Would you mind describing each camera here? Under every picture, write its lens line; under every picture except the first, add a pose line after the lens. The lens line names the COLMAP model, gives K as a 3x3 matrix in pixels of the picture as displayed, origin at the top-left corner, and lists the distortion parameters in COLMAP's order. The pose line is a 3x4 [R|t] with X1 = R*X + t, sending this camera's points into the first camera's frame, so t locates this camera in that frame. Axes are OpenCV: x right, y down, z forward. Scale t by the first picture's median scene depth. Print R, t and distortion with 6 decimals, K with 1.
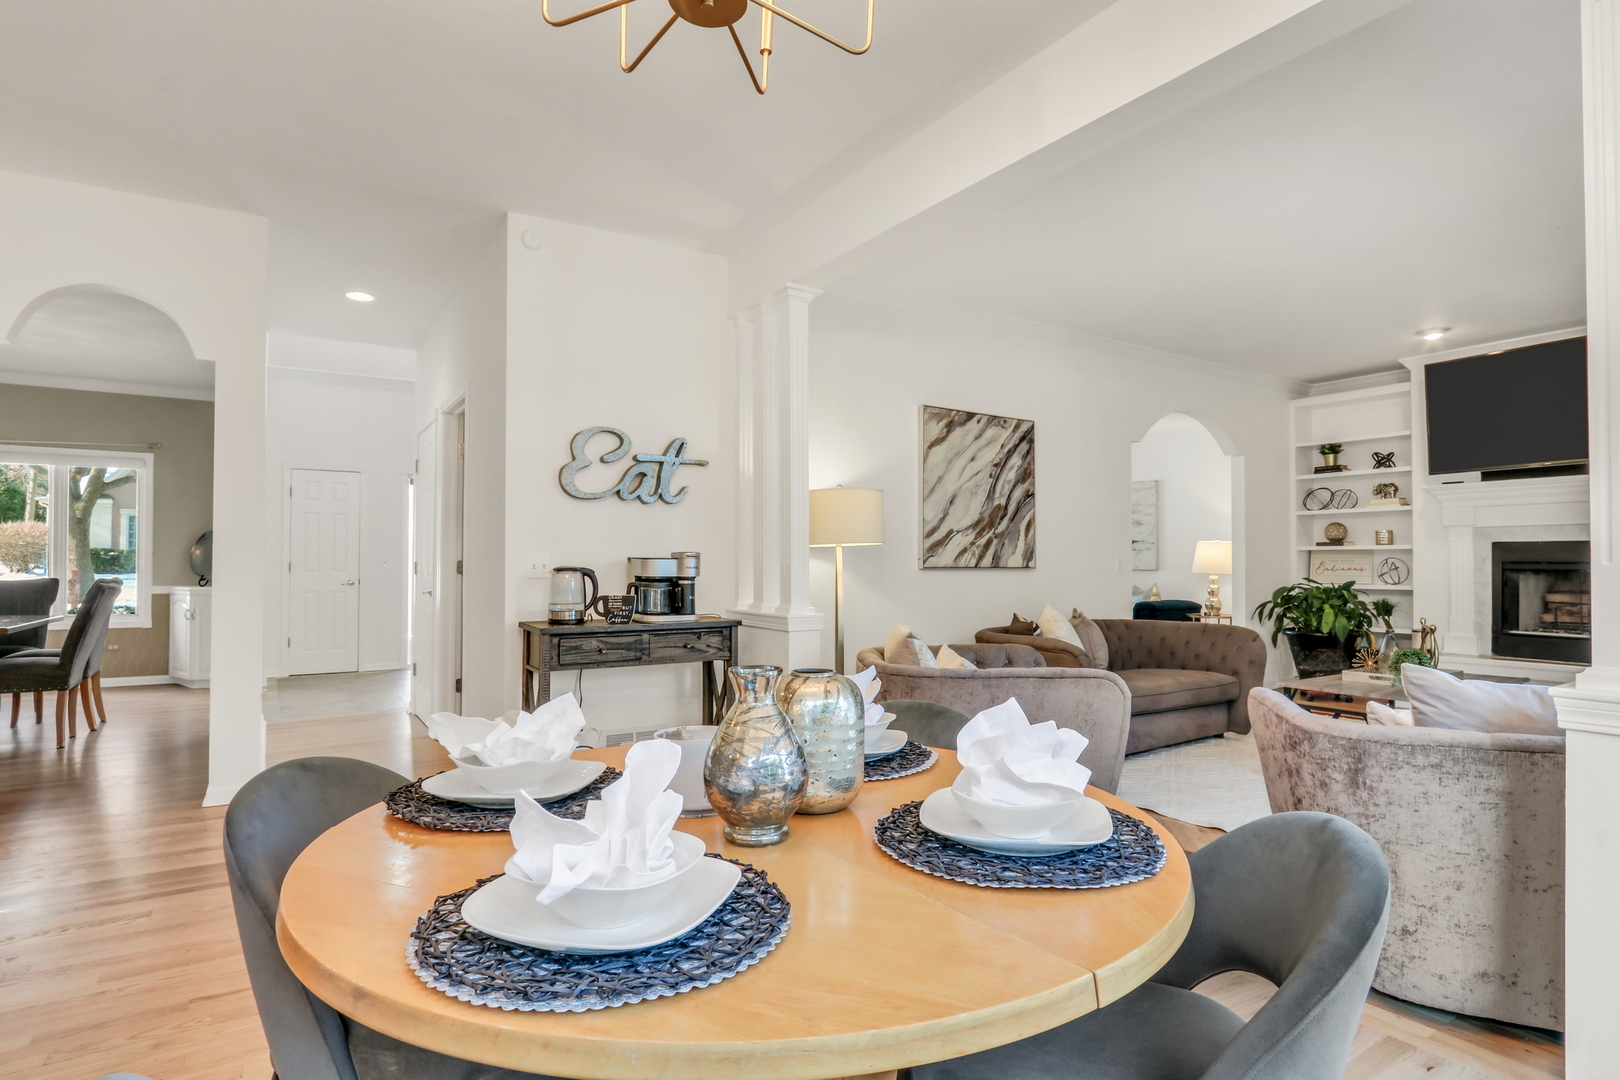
lens RADIAL K [[835.8, 0, 804.6], [0, 835.8, 549.6], [0, 0, 1]] dist [-0.015751, 0.001708]
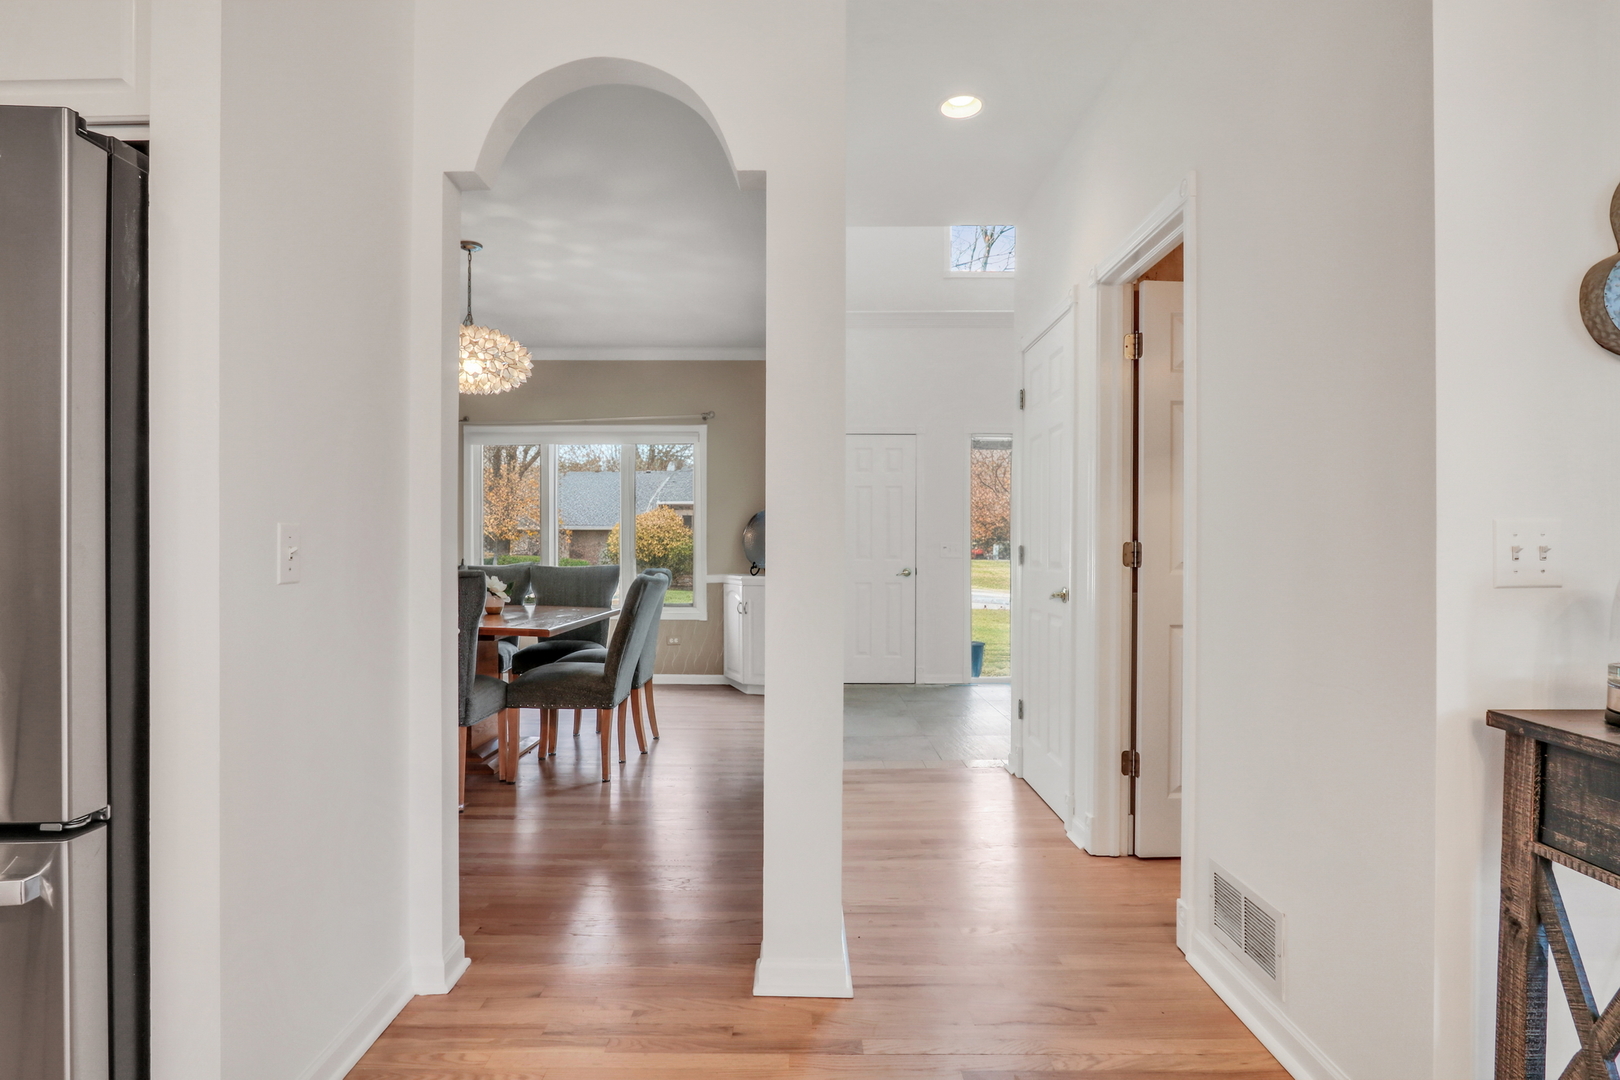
lens RADIAL K [[871.2, 0, 810.0], [0, 871.2, 540.0], [0, 0, 1]] dist [-0.012831, -0.000016]
pose [[0.843484, -0.004262, -0.537138, -0.215804], [0.007223, 0.999968, 0.003408, 0.006370], [0.537106, -0.006754, 0.843488, 0.301397]]
